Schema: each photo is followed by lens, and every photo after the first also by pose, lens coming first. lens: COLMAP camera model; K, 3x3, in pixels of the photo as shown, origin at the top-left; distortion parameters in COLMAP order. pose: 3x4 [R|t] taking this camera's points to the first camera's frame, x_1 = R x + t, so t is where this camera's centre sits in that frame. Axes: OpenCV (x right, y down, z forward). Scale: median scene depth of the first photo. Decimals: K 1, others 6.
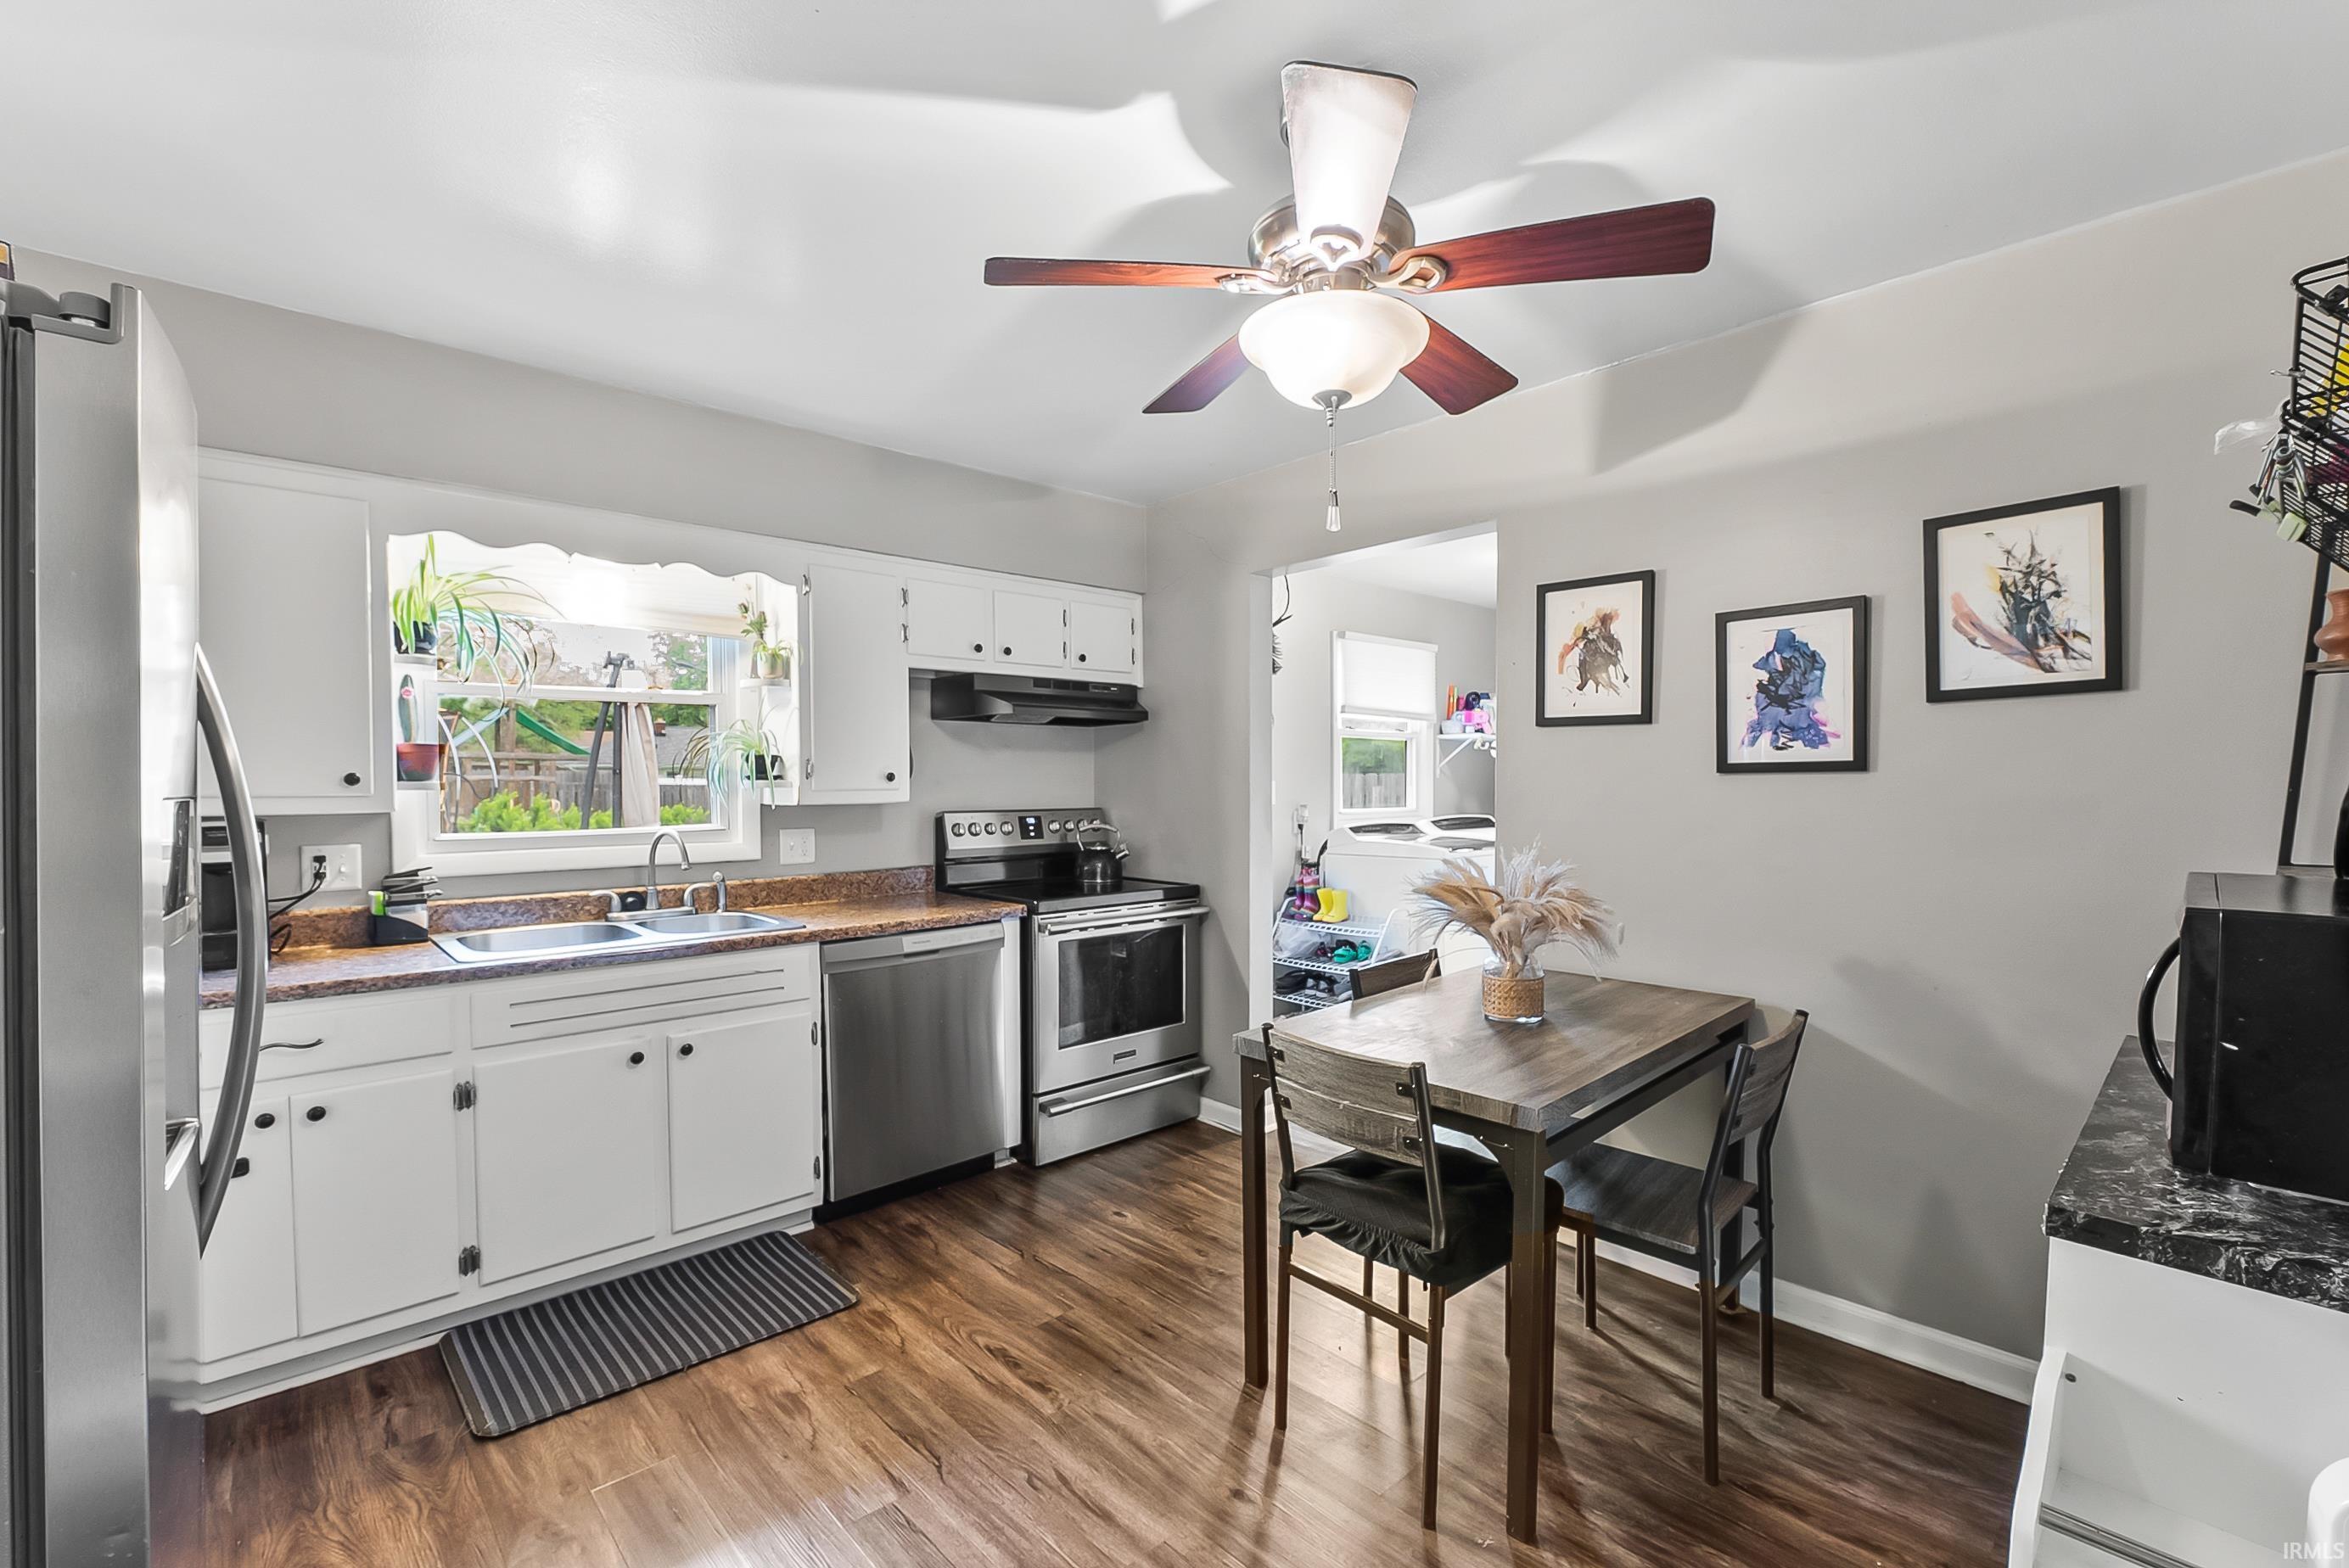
lens RADIAL K [[998.4, 0, 1189.0], [0, 998.4, 803.7], [0, 0, 1]] dist [-0.008058, -0.001890]
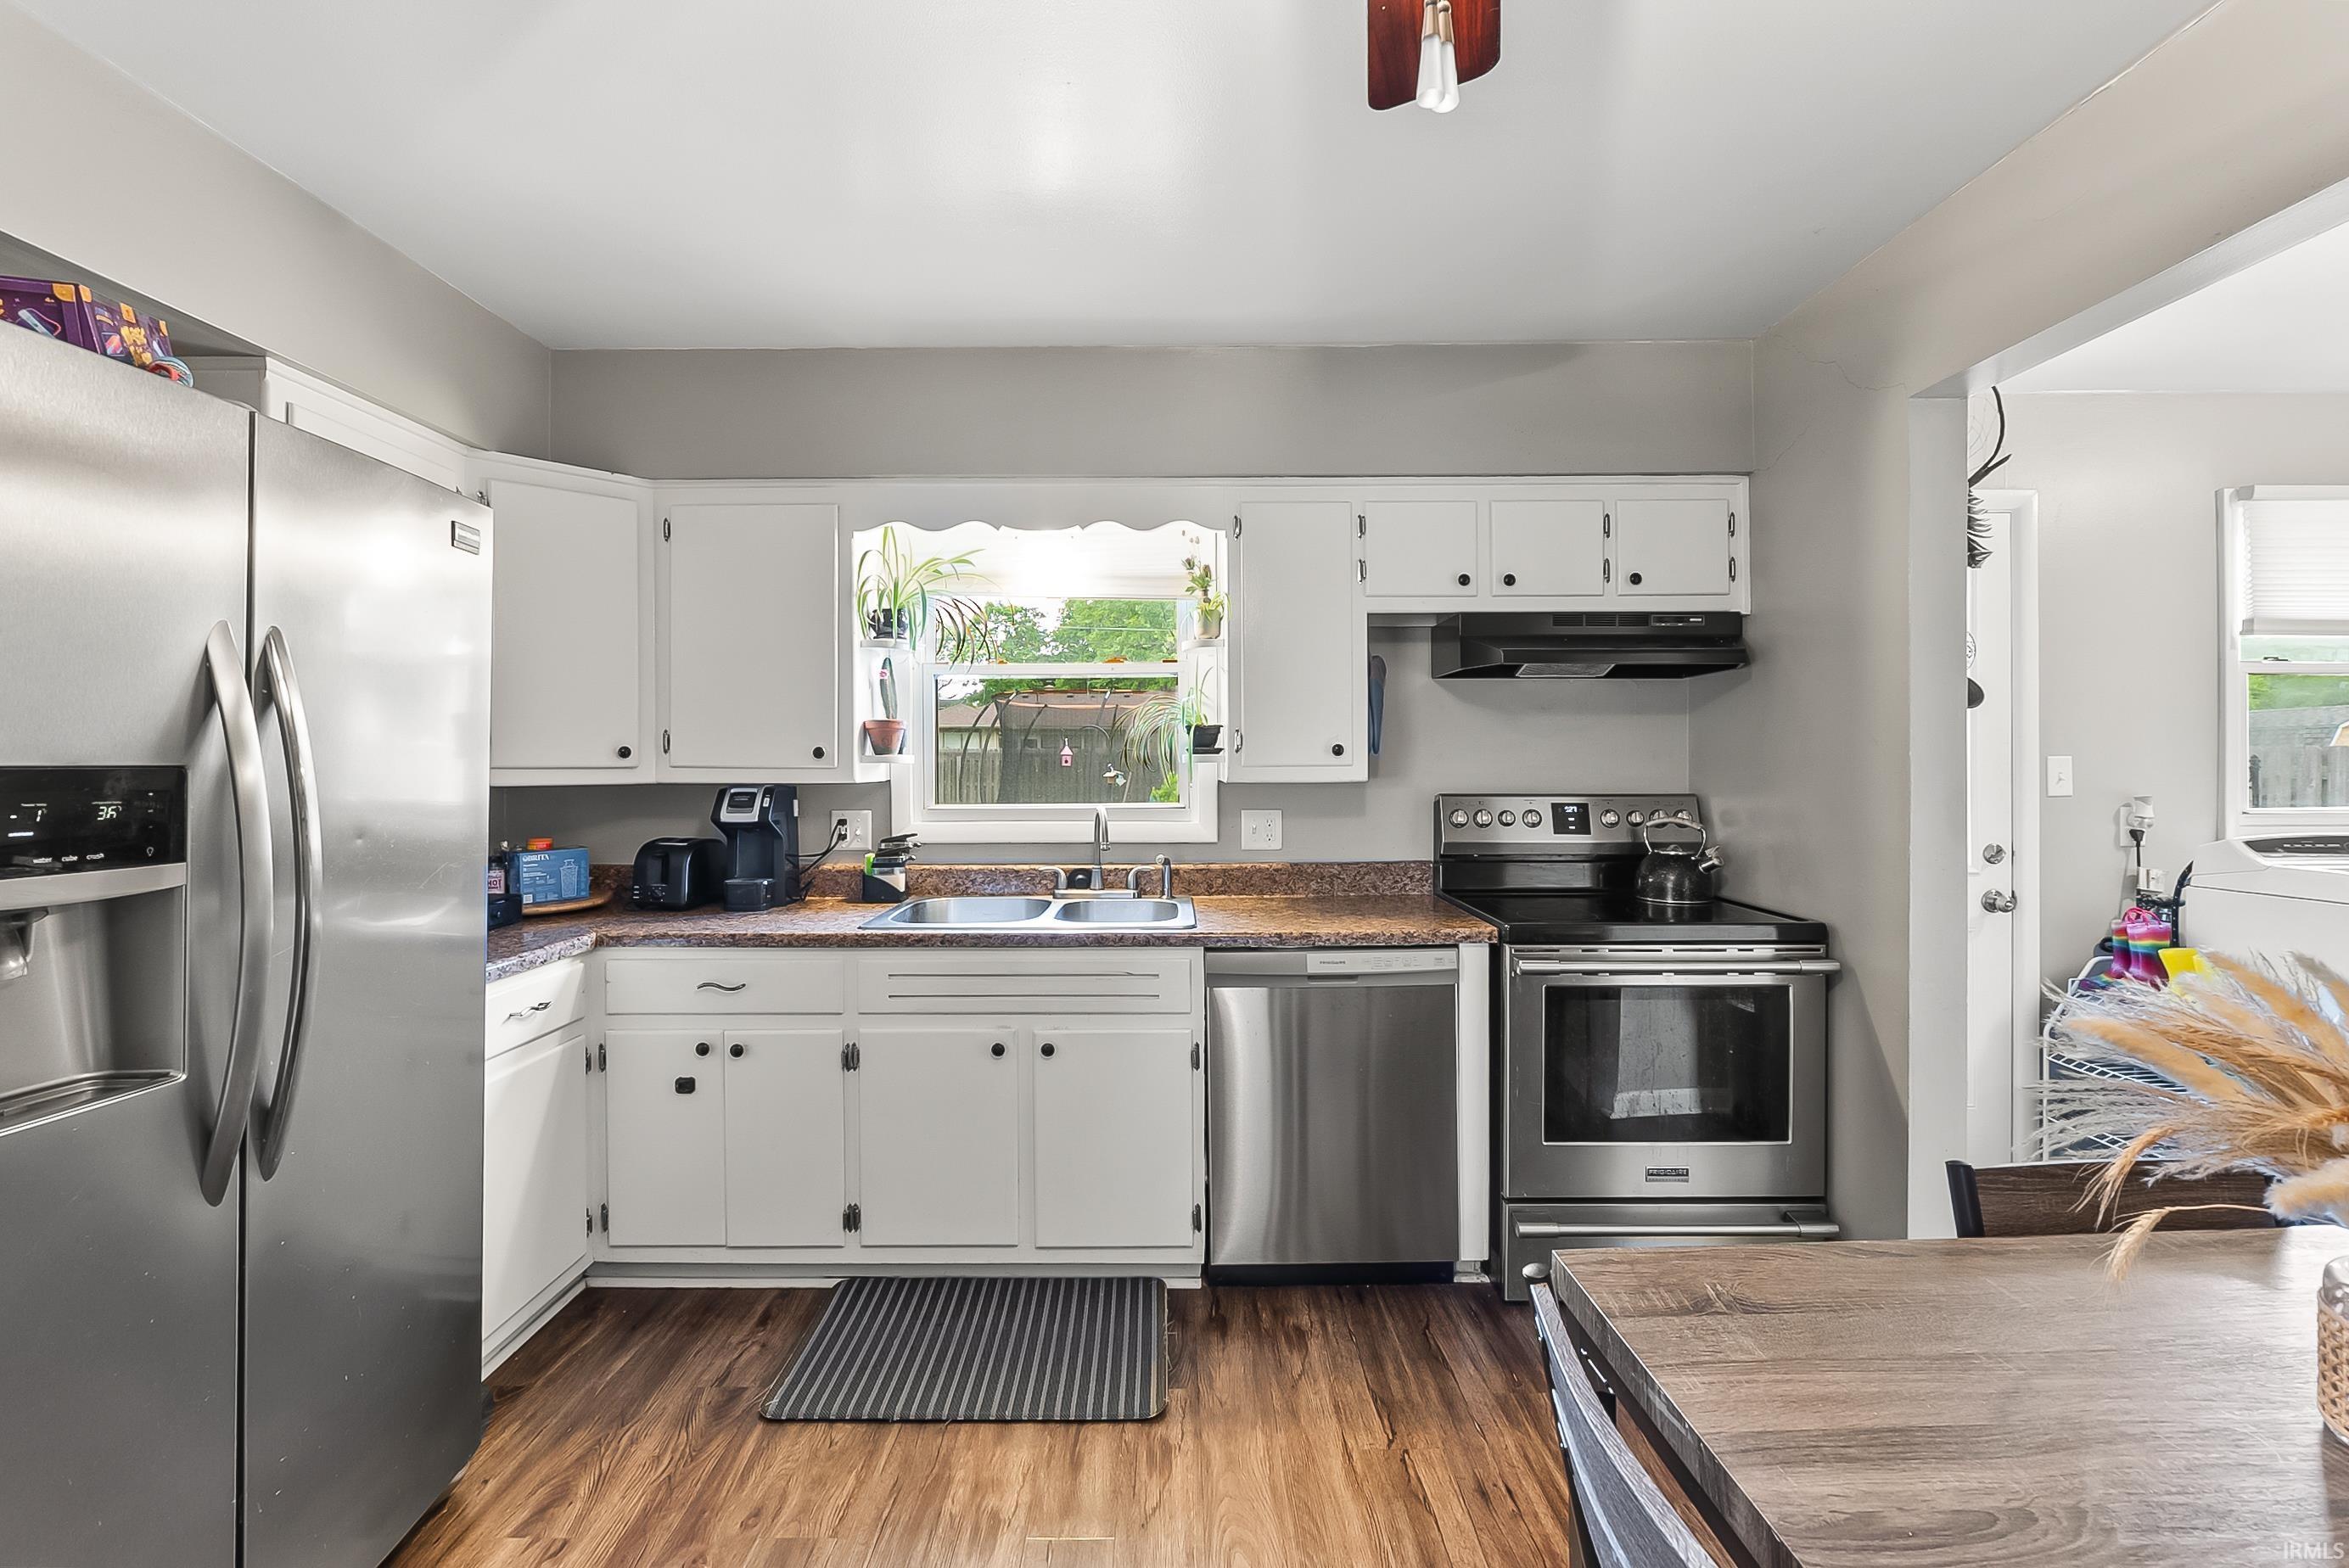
lens RADIAL K [[998.4, 0, 1183.5], [0, 998.4, 760.6], [0, 0, 1]] dist [-0.008058, -0.001890]
pose [[0.728372, 0.002422, -0.685177, 0.162839], [-0.016268, 0.999773, -0.013760, -0.005036], [0.684989, 0.021169, 0.728246, 0.323924]]
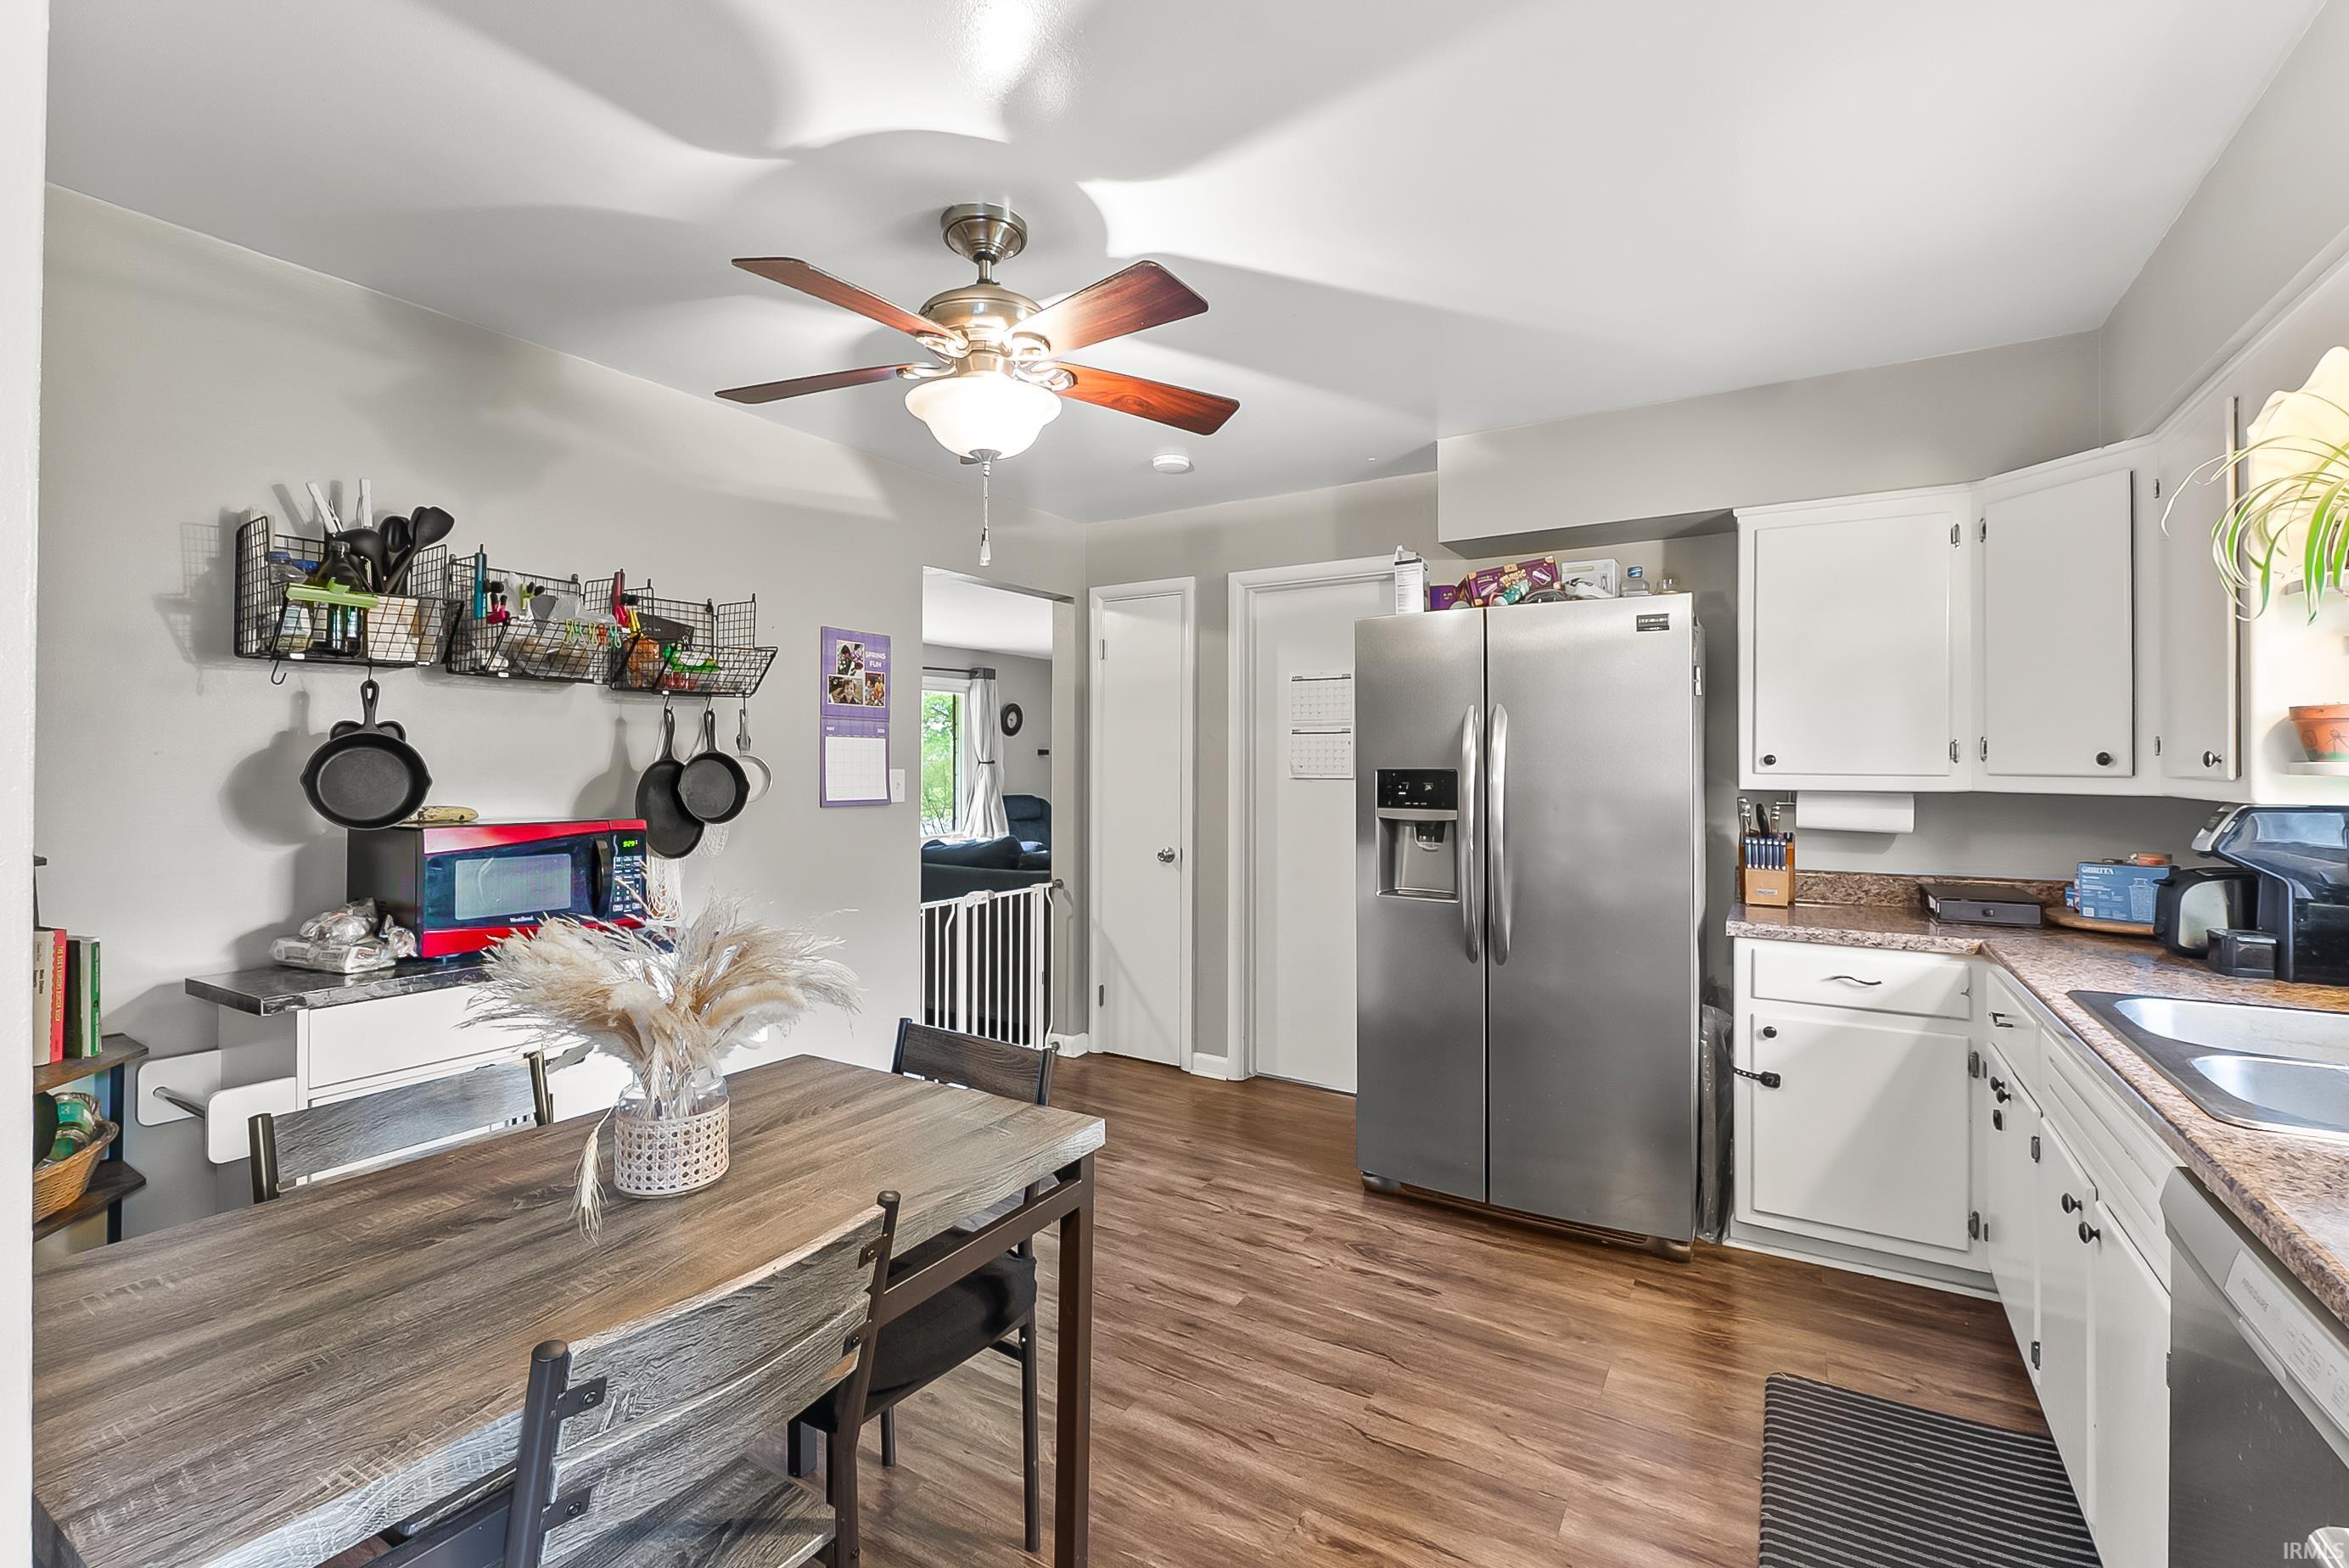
lens RADIAL K [[998.4, 0, 1160.3], [0, 998.4, 761.4], [0, 0, 1]] dist [-0.008058, -0.001890]
pose [[-0.968670, 0.000345, -0.248353, 0.116855], [-0.003639, 0.999872, 0.015583, -0.022007], [0.248326, 0.015998, -0.968544, 1.098316]]
